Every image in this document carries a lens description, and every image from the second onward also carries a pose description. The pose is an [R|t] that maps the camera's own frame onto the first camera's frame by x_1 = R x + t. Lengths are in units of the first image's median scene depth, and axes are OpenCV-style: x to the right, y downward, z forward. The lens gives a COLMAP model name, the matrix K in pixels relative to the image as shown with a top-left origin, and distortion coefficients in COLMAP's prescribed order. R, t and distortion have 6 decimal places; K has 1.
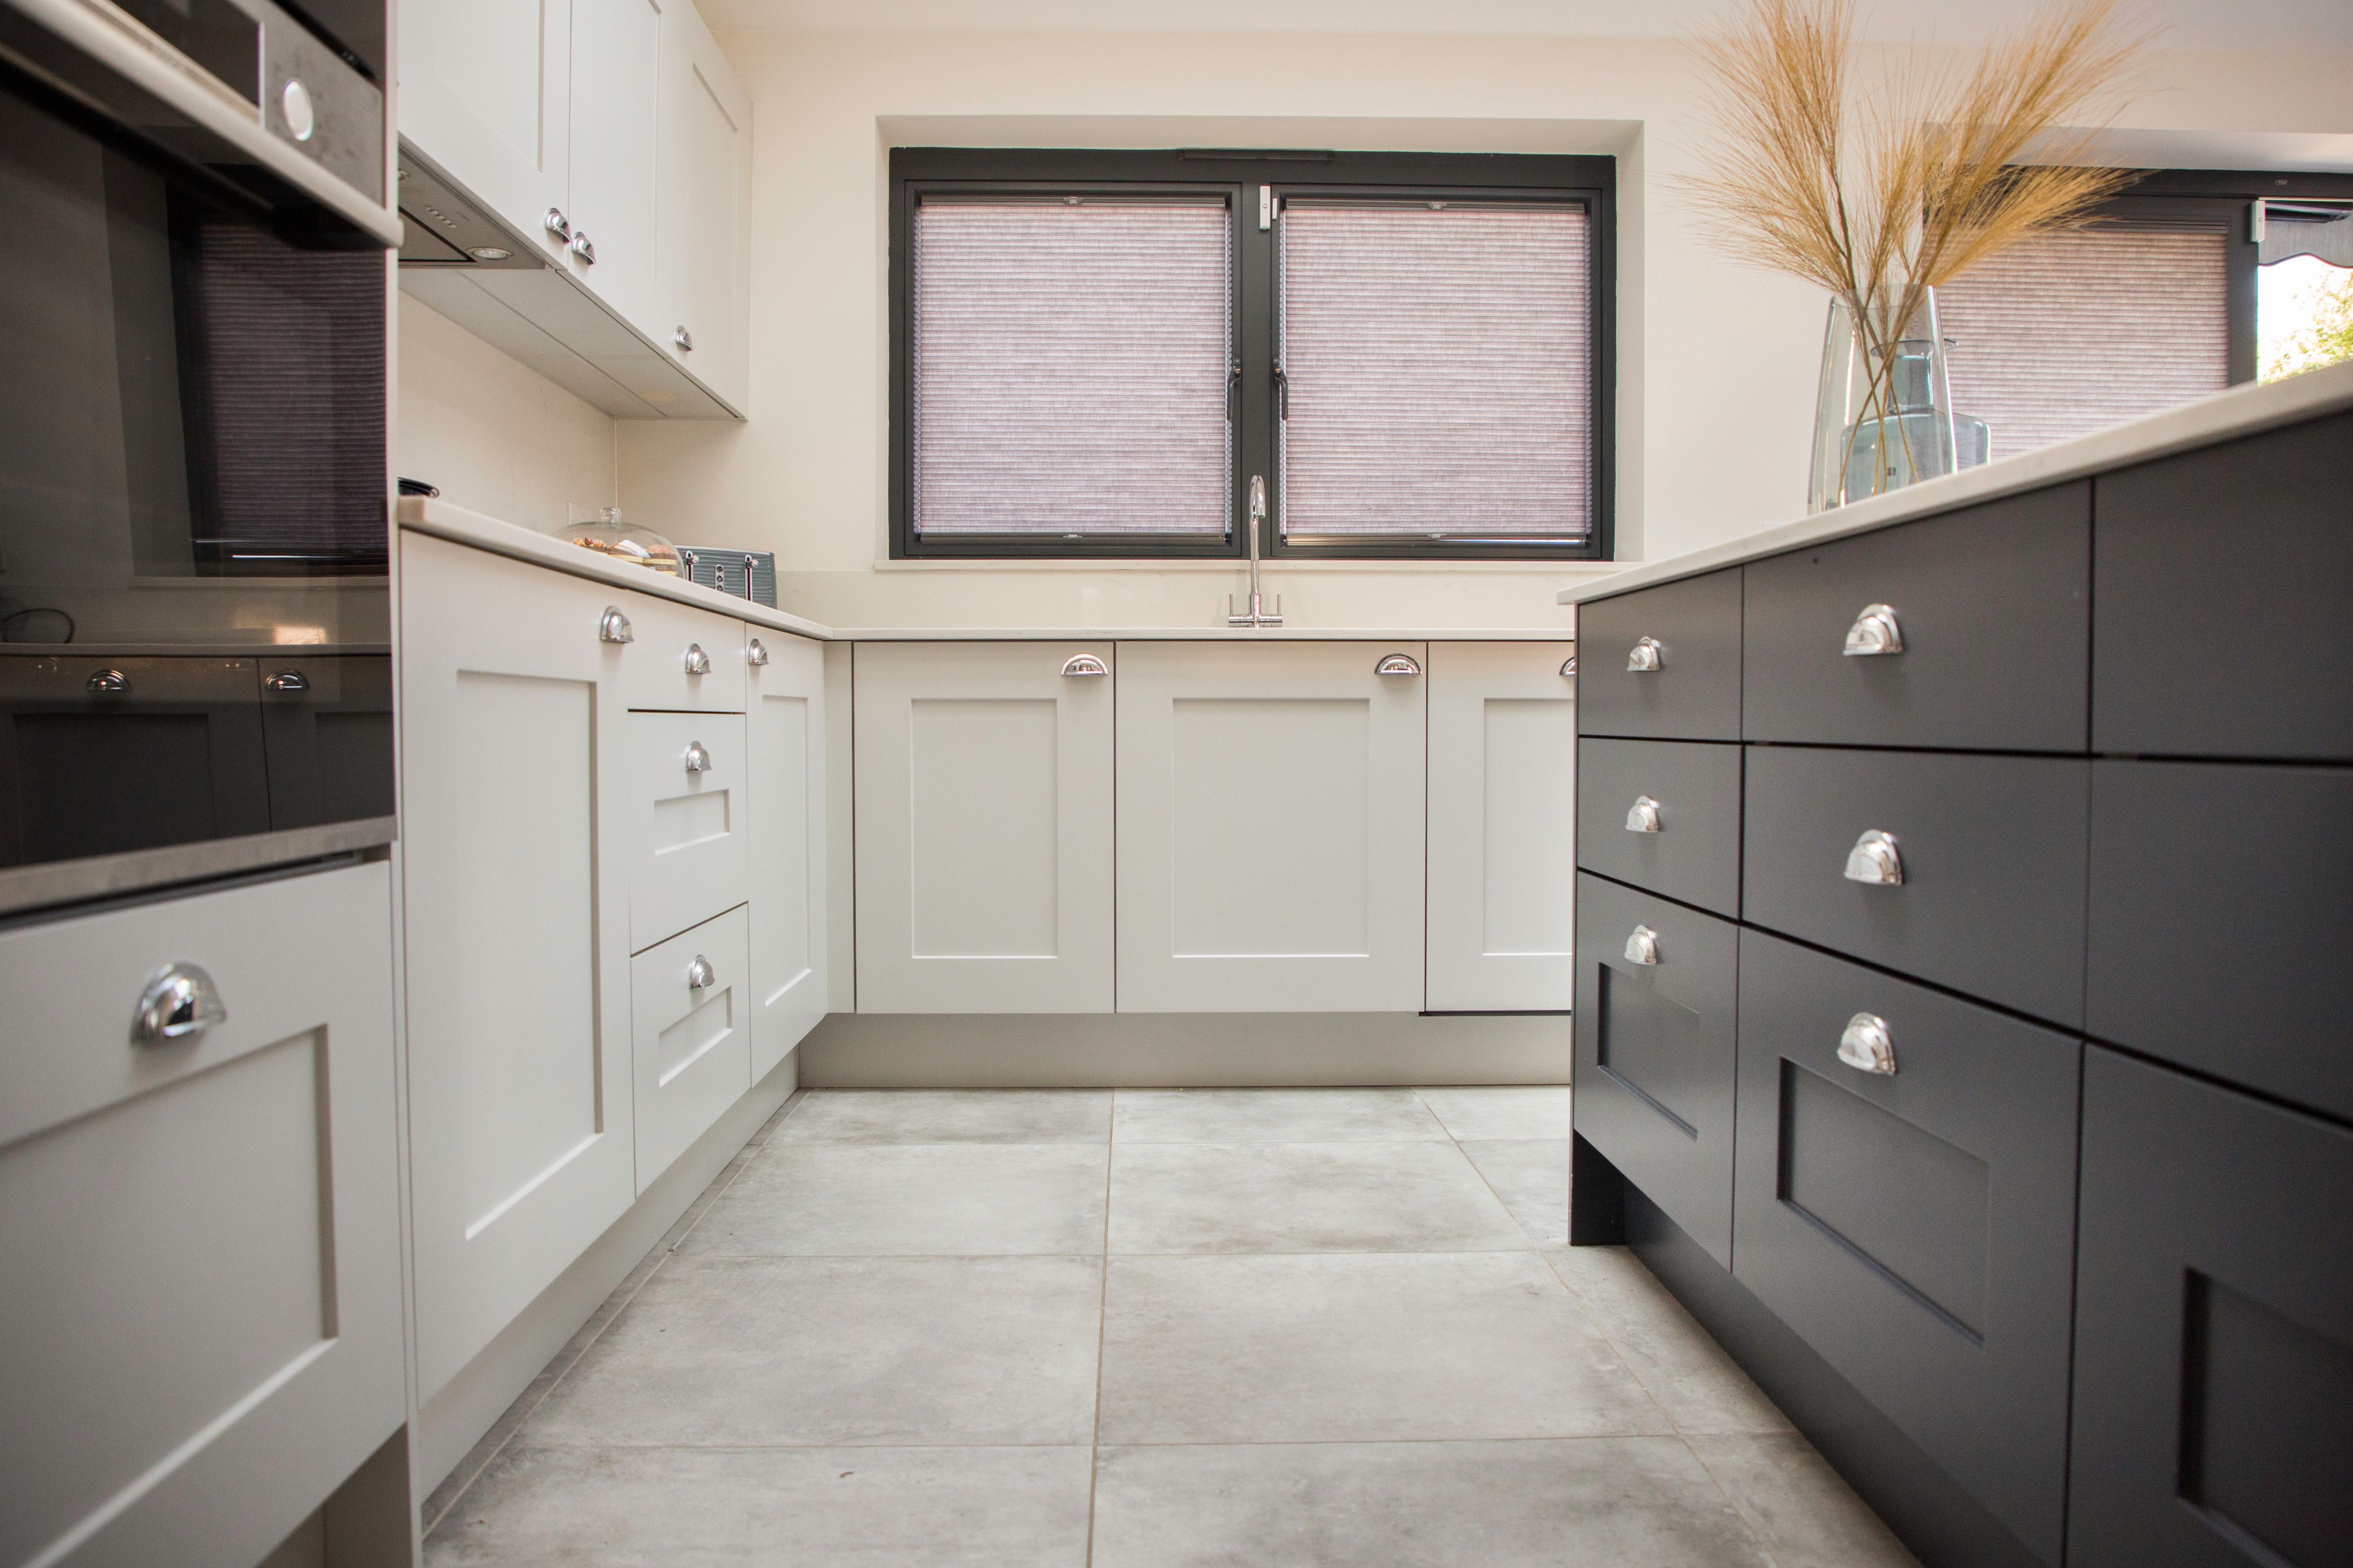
lens RADIAL K [[1648.6, 0, 1164.8], [0, 1648.6, 767.1], [0, 0, 1]] dist [-0.060781, 0.016815]
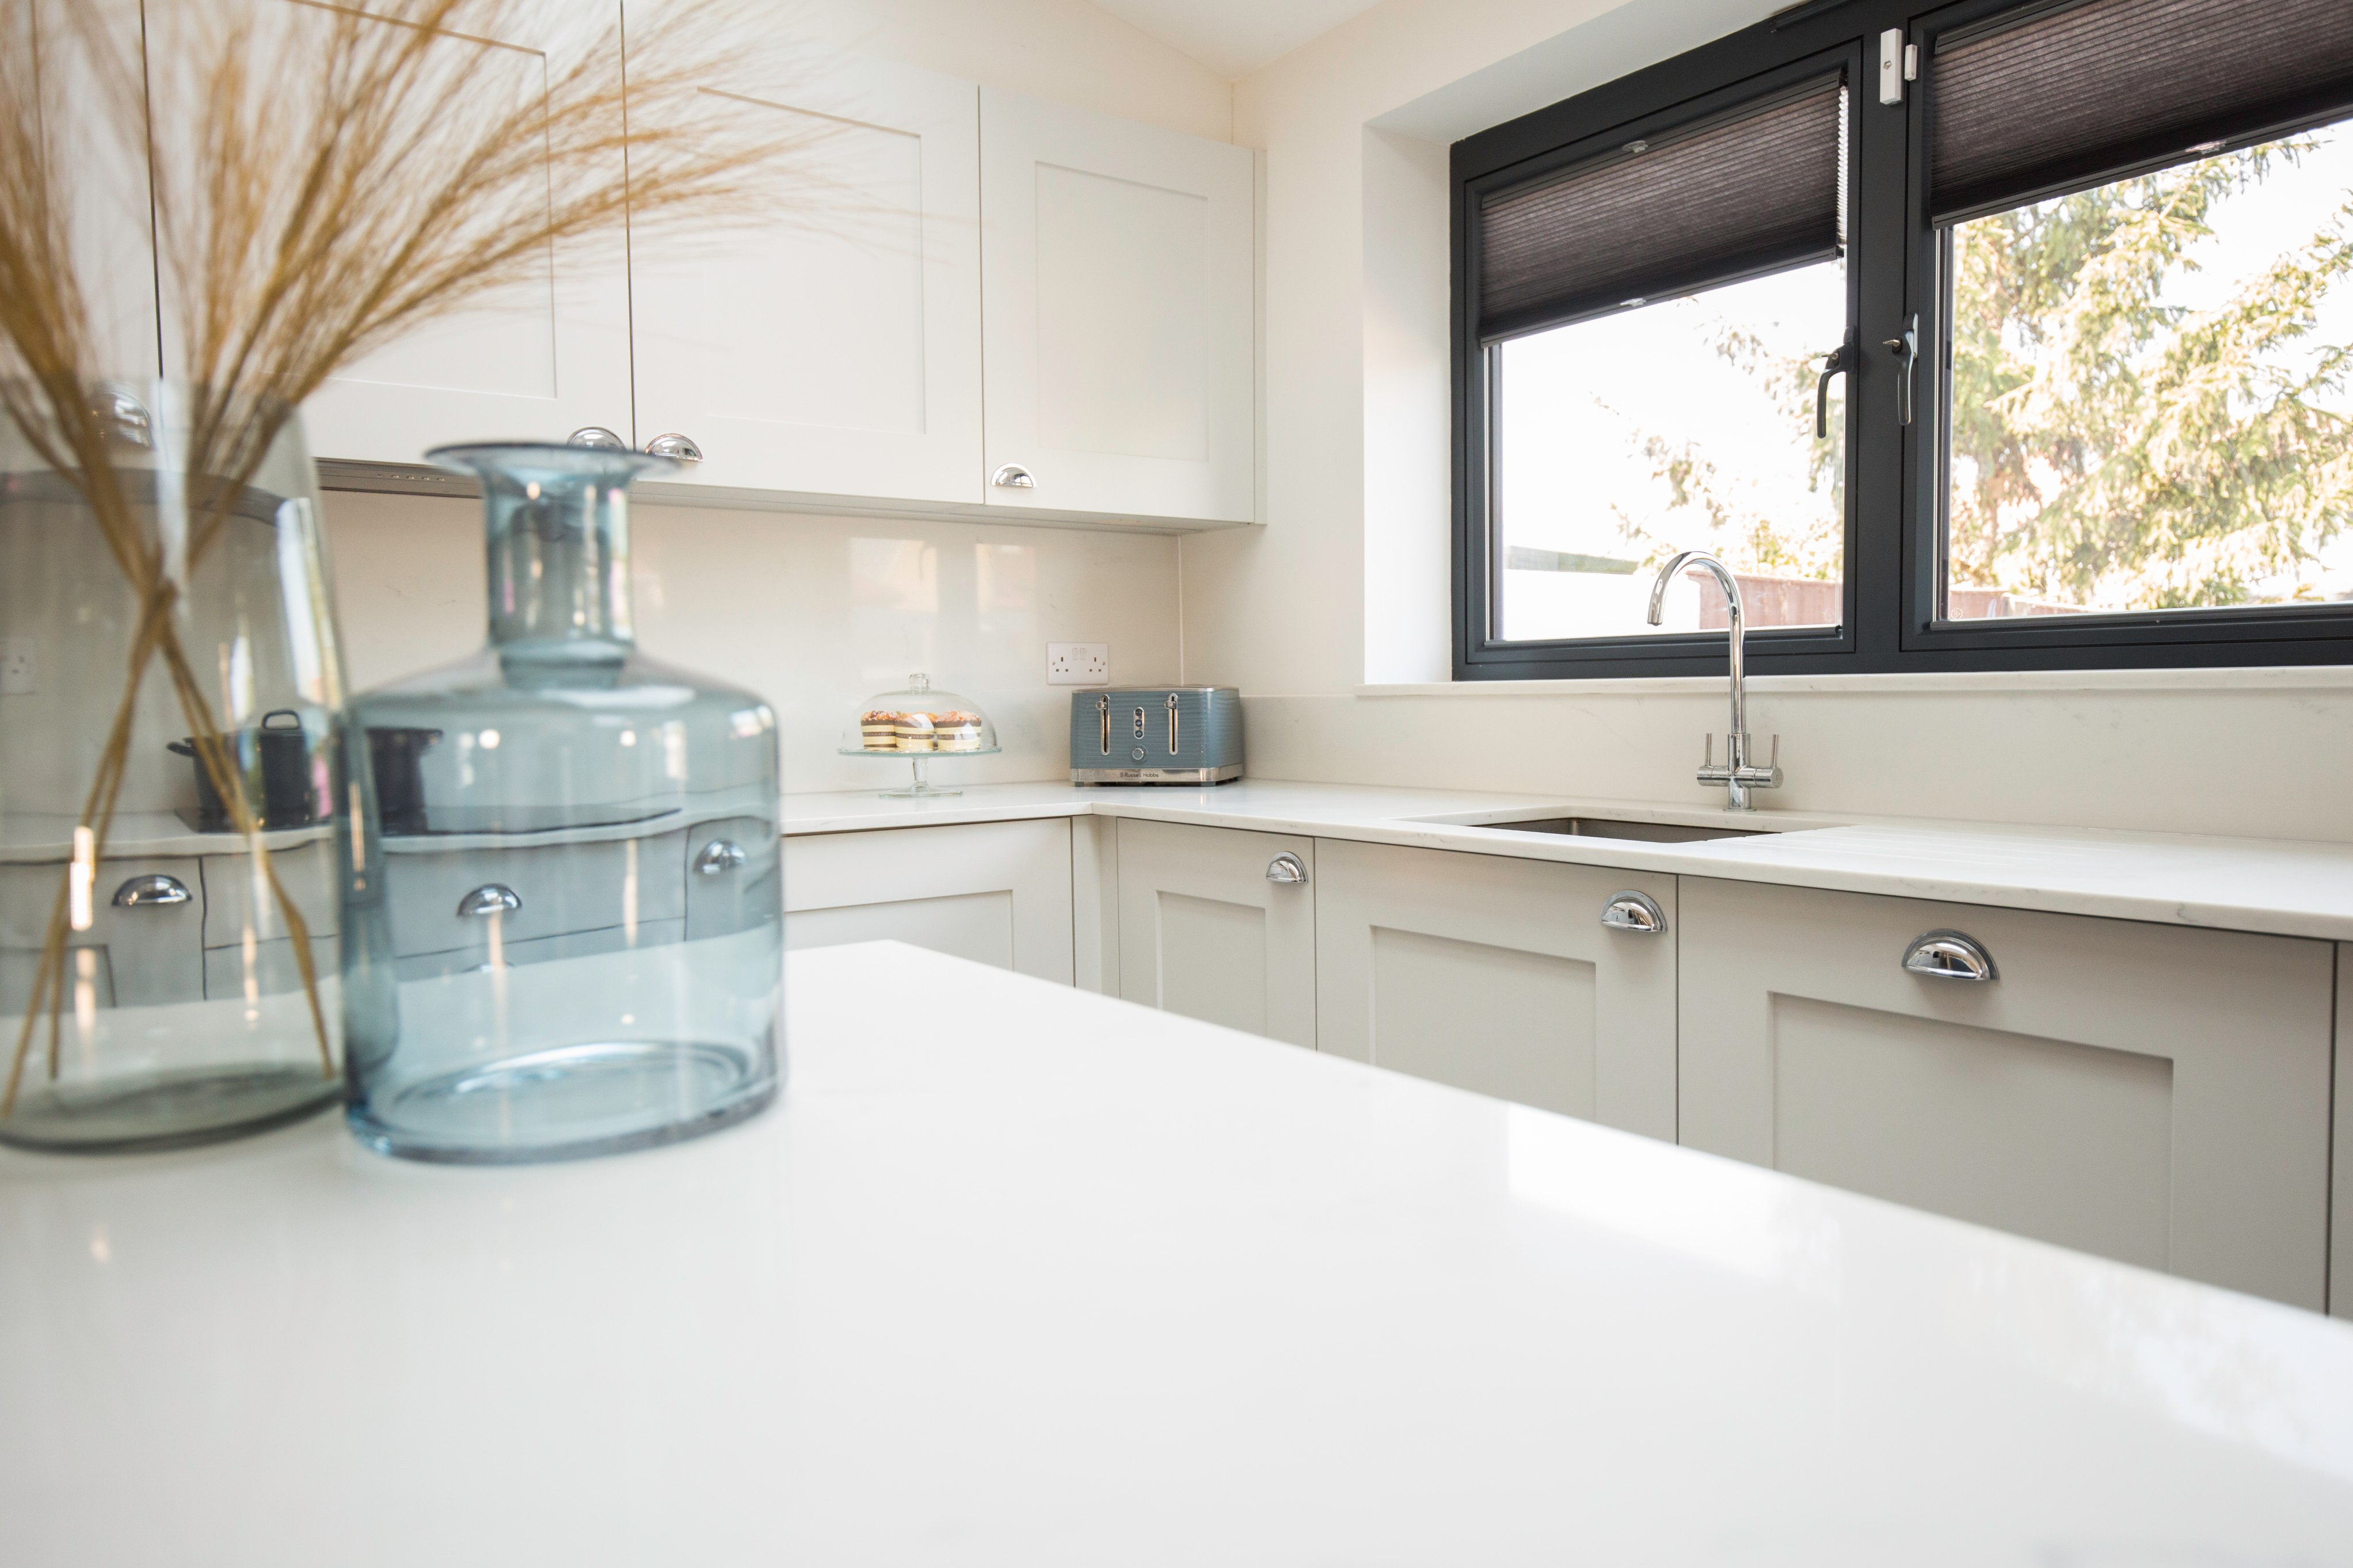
lens RADIAL K [[1589.6, 0, 1191.5], [0, 1589.6, 783.4], [0, 0, 1]] dist [0.005039, 0.006499]
pose [[0.569631, 0.038993, -0.820975, 0.711990], [-0.008235, 0.999095, 0.041740, -0.180546], [0.821859, -0.017016, 0.569436, 0.798345]]
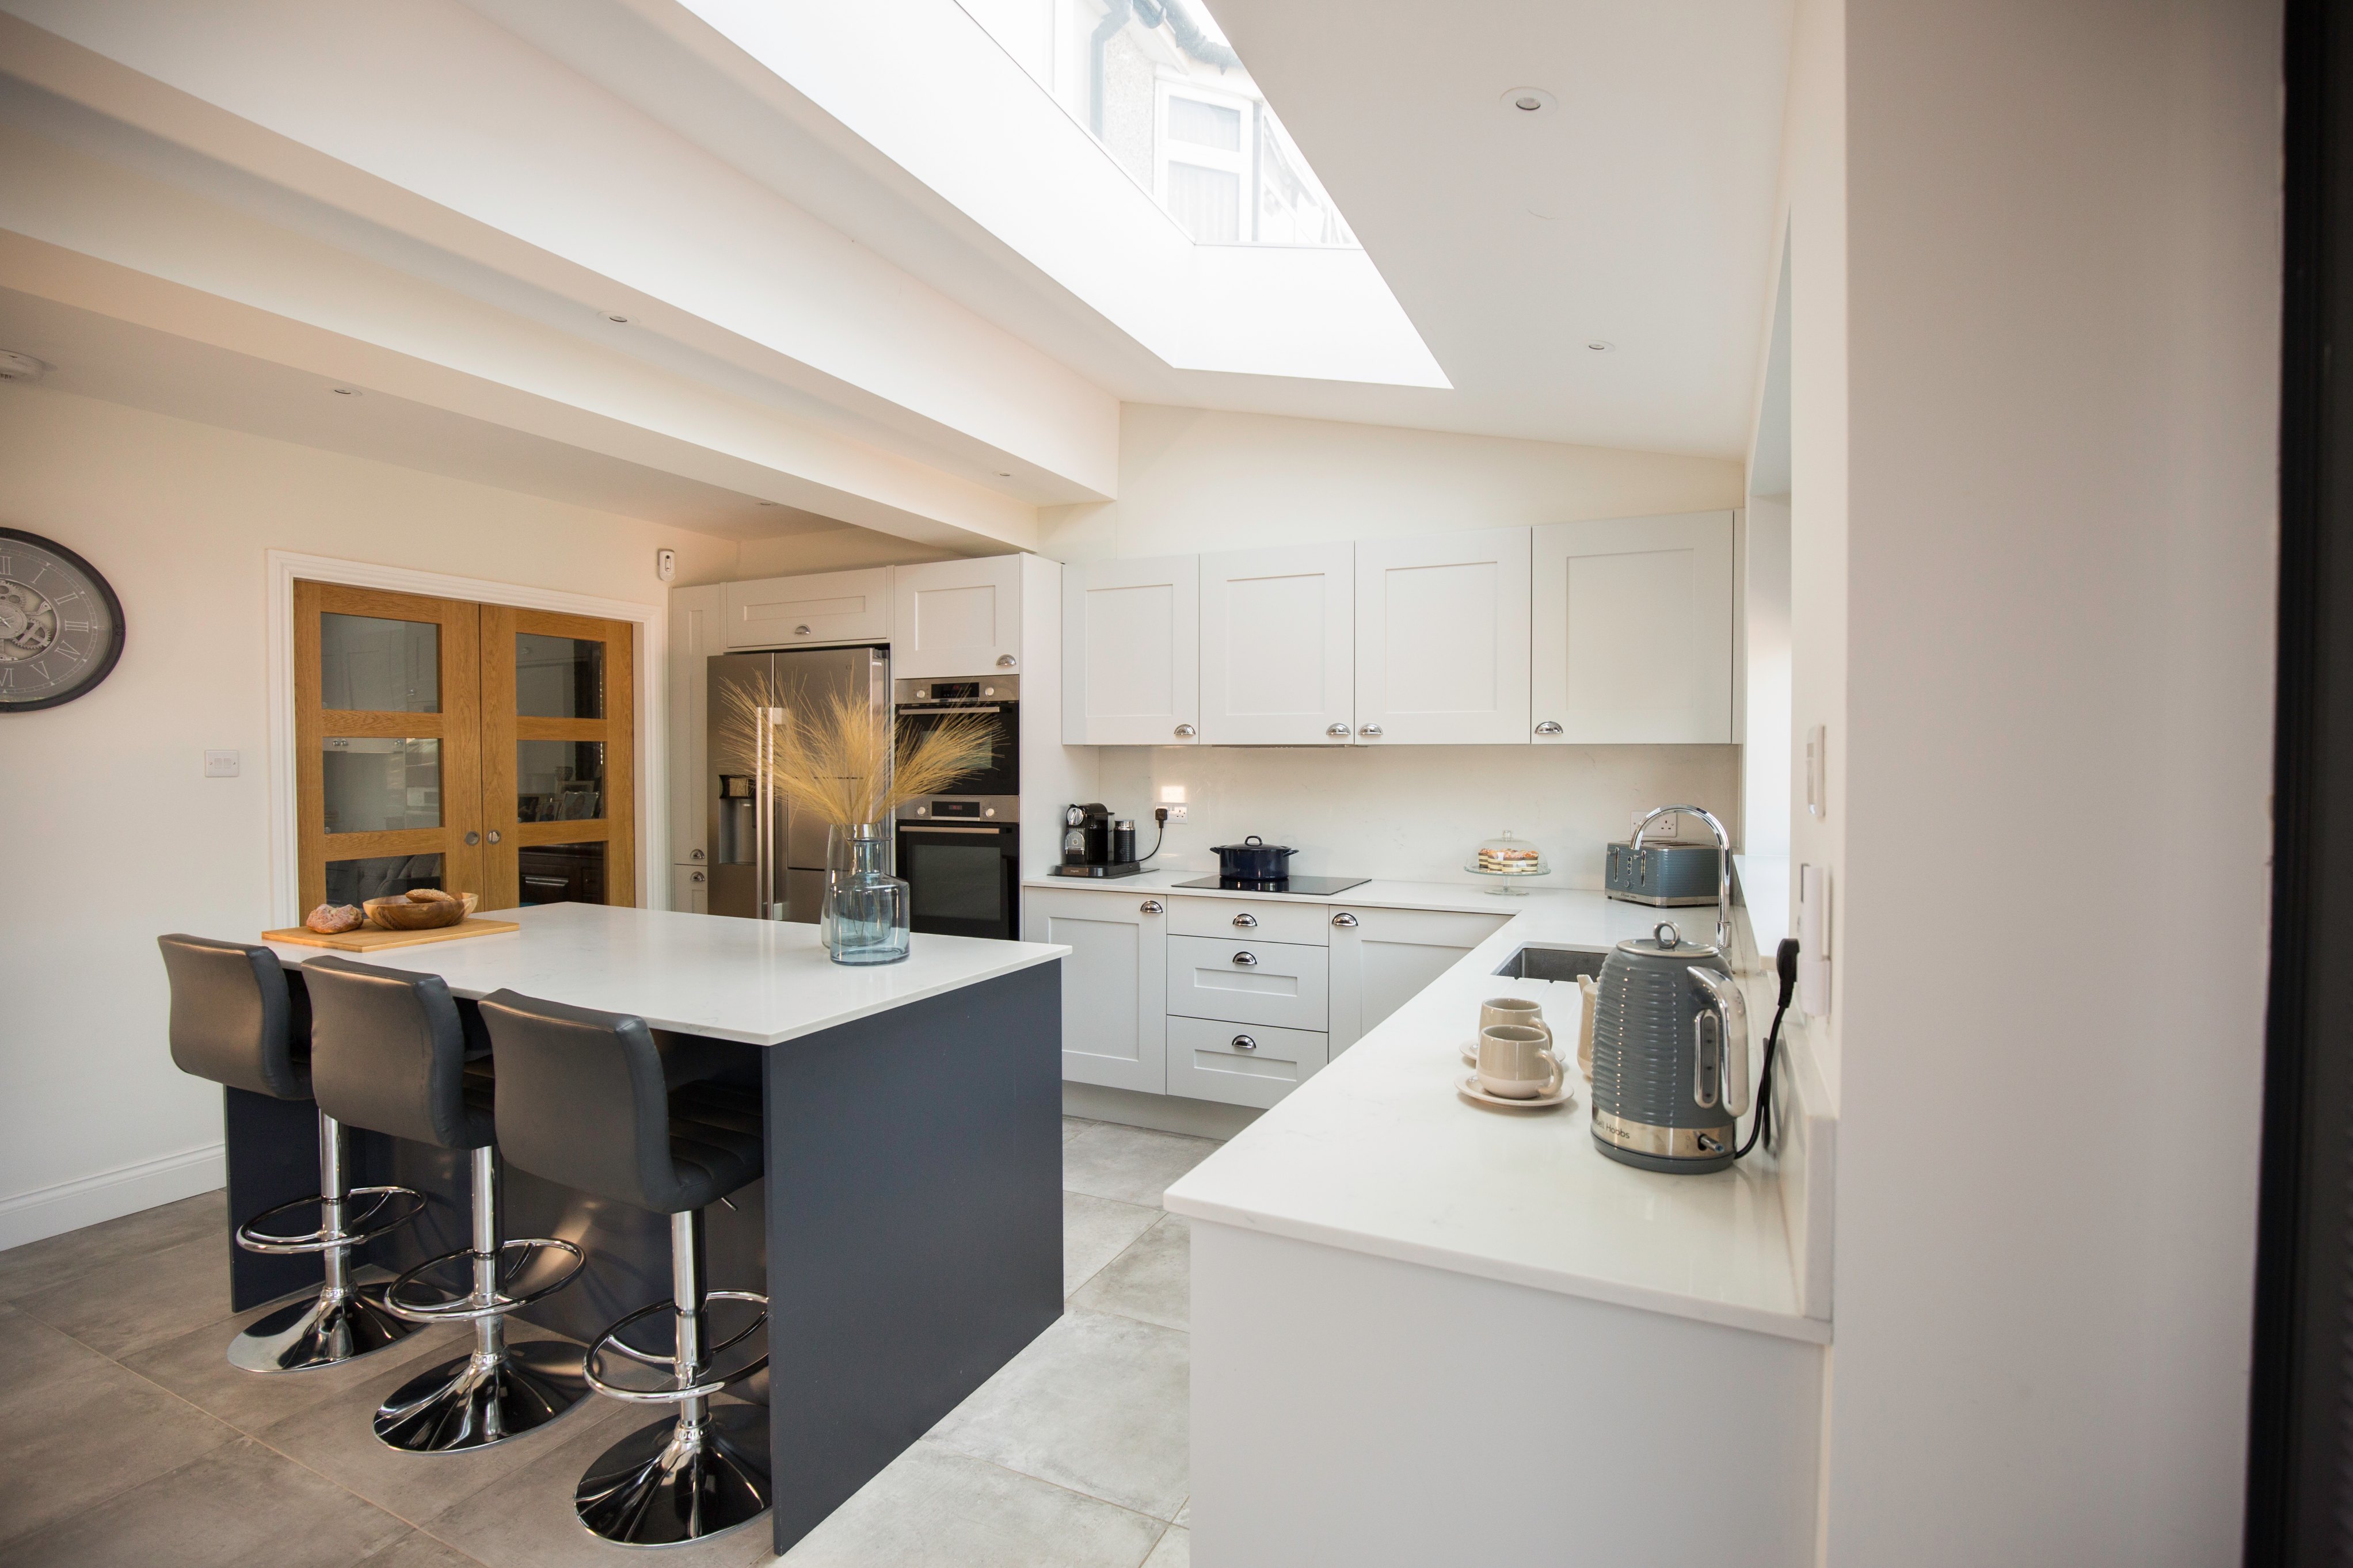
lens RADIAL K [[1061.6, 0, 1211.7], [0, 1061.6, 787.3], [0, 0, 1]] dist [-0.022018, 0.005897]
pose [[-0.431106, 0.017013, -0.902141, 1.208458], [-0.027504, 0.999110, 0.031984, -0.318805], [0.901882, 0.038601, -0.430254, 1.634046]]
